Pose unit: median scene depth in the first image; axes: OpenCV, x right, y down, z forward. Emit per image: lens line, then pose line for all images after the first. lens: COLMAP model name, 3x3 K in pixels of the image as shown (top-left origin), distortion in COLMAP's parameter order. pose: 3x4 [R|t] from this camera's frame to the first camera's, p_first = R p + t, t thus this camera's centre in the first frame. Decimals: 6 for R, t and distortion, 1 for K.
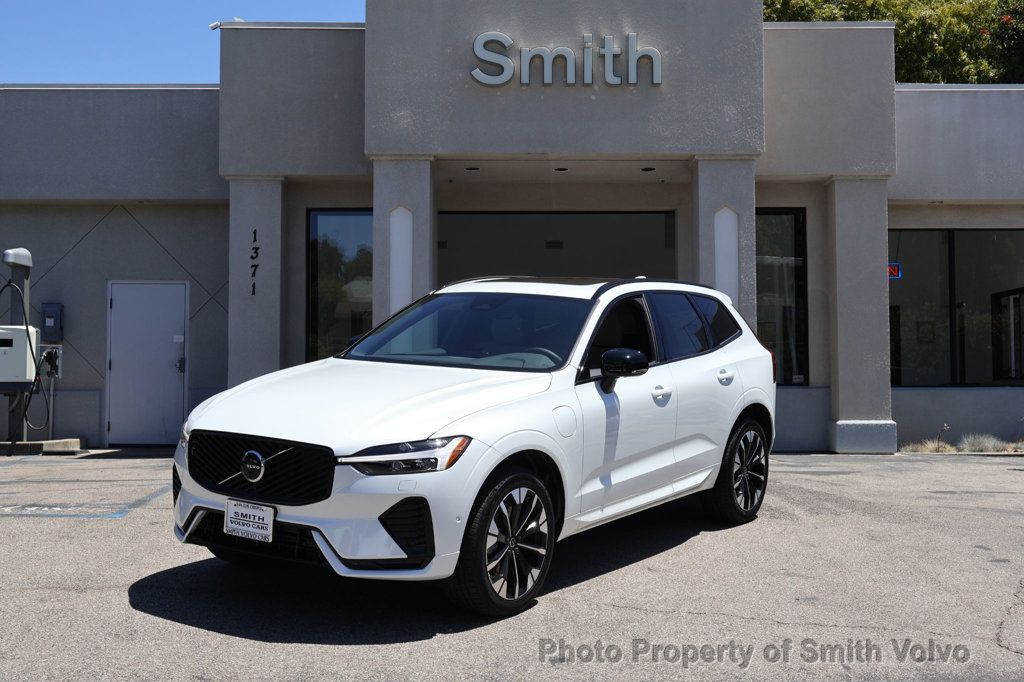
lens RADIAL K [[1236.0, 0, 512.0], [0, 1236.0, 341.0], [0, 0, 1]] dist [-0.109286, 0.001953]
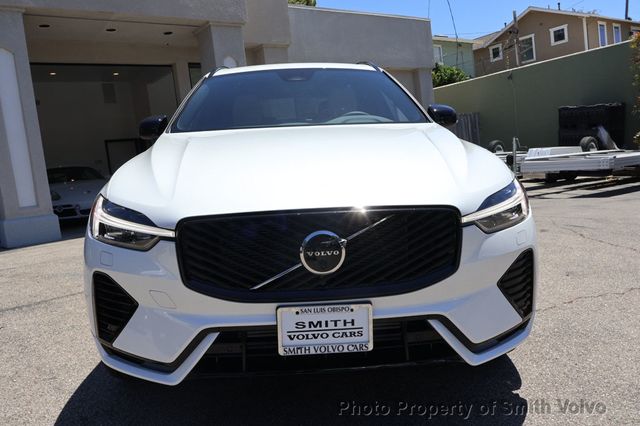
lens RADIAL K [[546.5, 0, 320.0], [0, 546.5, 213.0], [0, 0, 1]] dist [-0.006572, -0.003305]
pose [[0.793763, -0.141620, 0.591510, -0.384770], [0.088538, 0.989060, 0.117990, 0.042180], [-0.601749, -0.041285, 0.797618, 0.739038]]
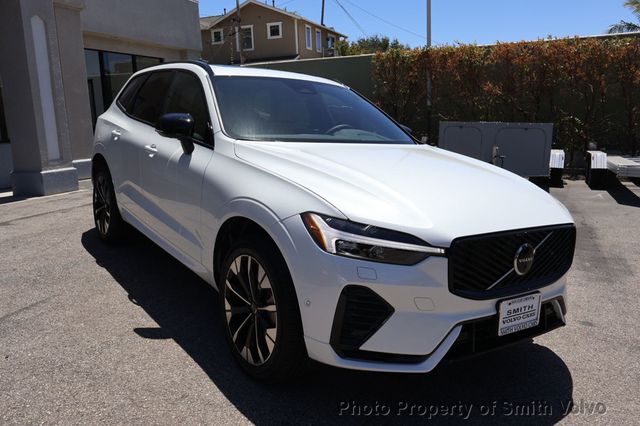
lens RADIAL K [[546.5, 0, 320.0], [0, 546.5, 213.0], [0, 0, 1]] dist [-0.006572, -0.003305]
pose [[0.347916, -0.175410, 0.920970, -0.649122], [-0.007490, 0.981790, 0.189823, -0.015616], [-0.937496, -0.072940, 0.340267, 0.986688]]
